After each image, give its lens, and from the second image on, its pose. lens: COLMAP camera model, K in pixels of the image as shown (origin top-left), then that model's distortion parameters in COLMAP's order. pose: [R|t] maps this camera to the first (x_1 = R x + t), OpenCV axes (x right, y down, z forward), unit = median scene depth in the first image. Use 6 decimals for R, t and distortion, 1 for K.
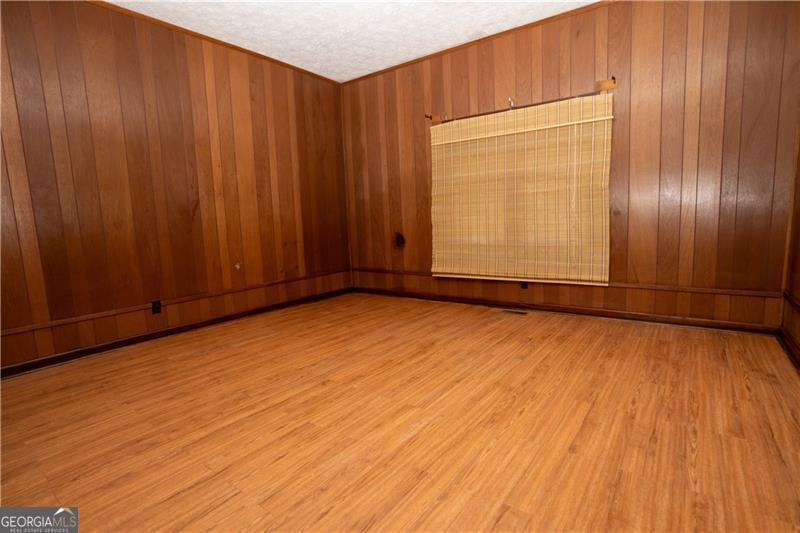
lens RADIAL K [[424.7, 0, 400.0], [0, 424.7, 266.5], [0, 0, 1]] dist [-0.085969, 0.055308]
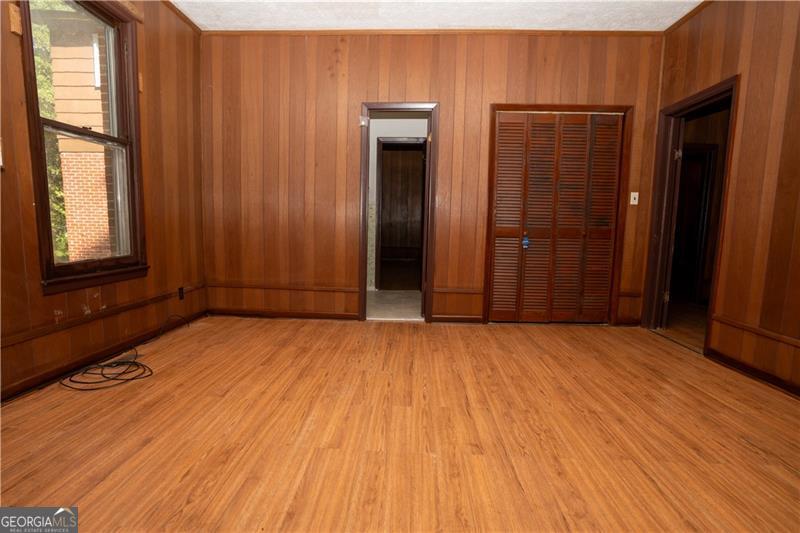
lens RADIAL K [[396.3, 0, 400.0], [0, 396.3, 266.5], [0, 0, 1]] dist [-0.022755, 0.001471]
pose [[-0.828561, 0.085505, -0.553331, 0.316997], [-0.051836, 0.972311, 0.227868, -0.192089], [0.557494, 0.217485, -0.801187, 1.637040]]
